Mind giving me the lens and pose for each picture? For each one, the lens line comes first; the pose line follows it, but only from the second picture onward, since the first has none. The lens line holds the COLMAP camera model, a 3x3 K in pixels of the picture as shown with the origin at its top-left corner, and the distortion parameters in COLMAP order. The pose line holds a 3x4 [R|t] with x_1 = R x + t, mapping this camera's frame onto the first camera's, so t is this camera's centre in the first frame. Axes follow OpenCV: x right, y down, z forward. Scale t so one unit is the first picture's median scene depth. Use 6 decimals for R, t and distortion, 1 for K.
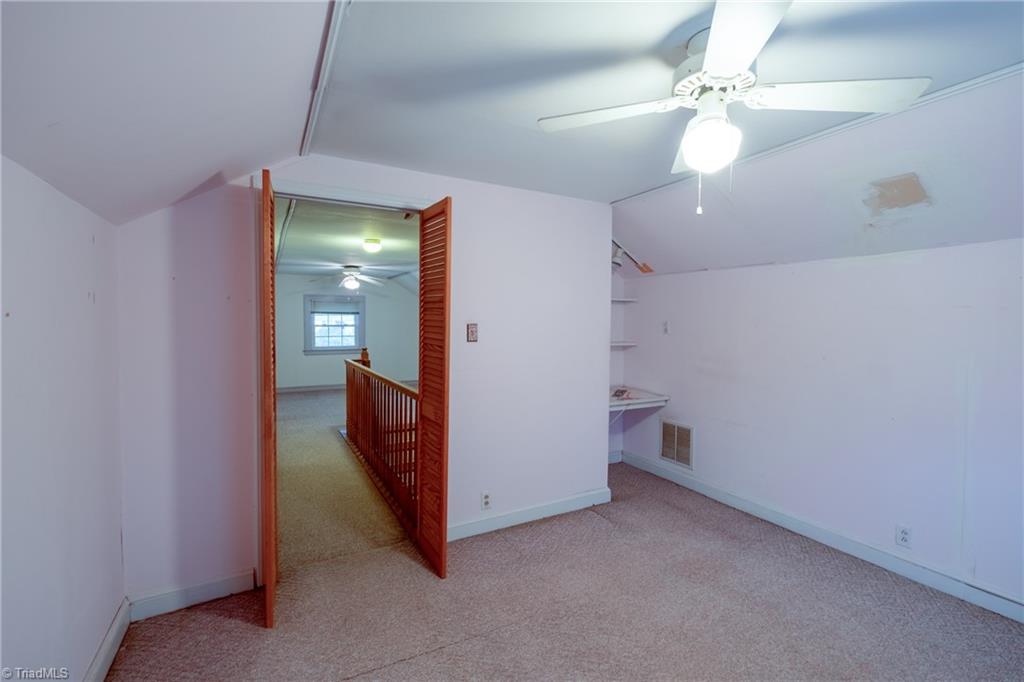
lens RADIAL K [[454.5, 0, 512.7], [0, 454.5, 320.3], [0, 0, 1]] dist [-0.002131, -0.000342]
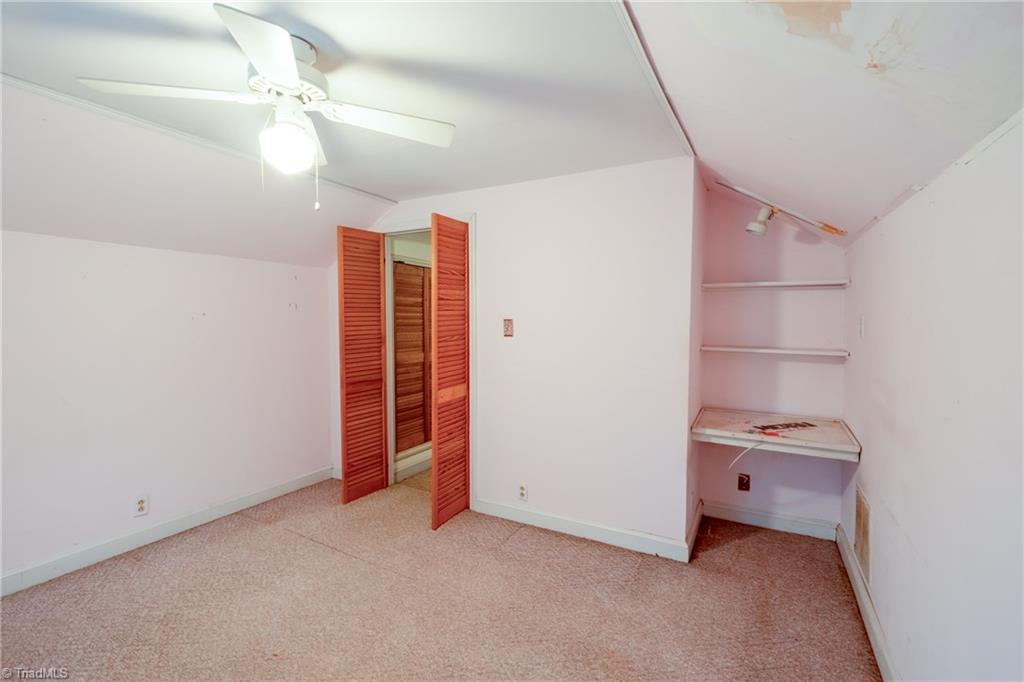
lens RADIAL K [[454.5, 0, 512.7], [0, 454.5, 320.3], [0, 0, 1]] dist [-0.002131, -0.000342]
pose [[0.535849, 0.002162, -0.844311, 0.791670], [-0.000296, 0.999997, 0.002373, 0.007187], [0.844314, -0.001022, 0.535848, 0.431278]]
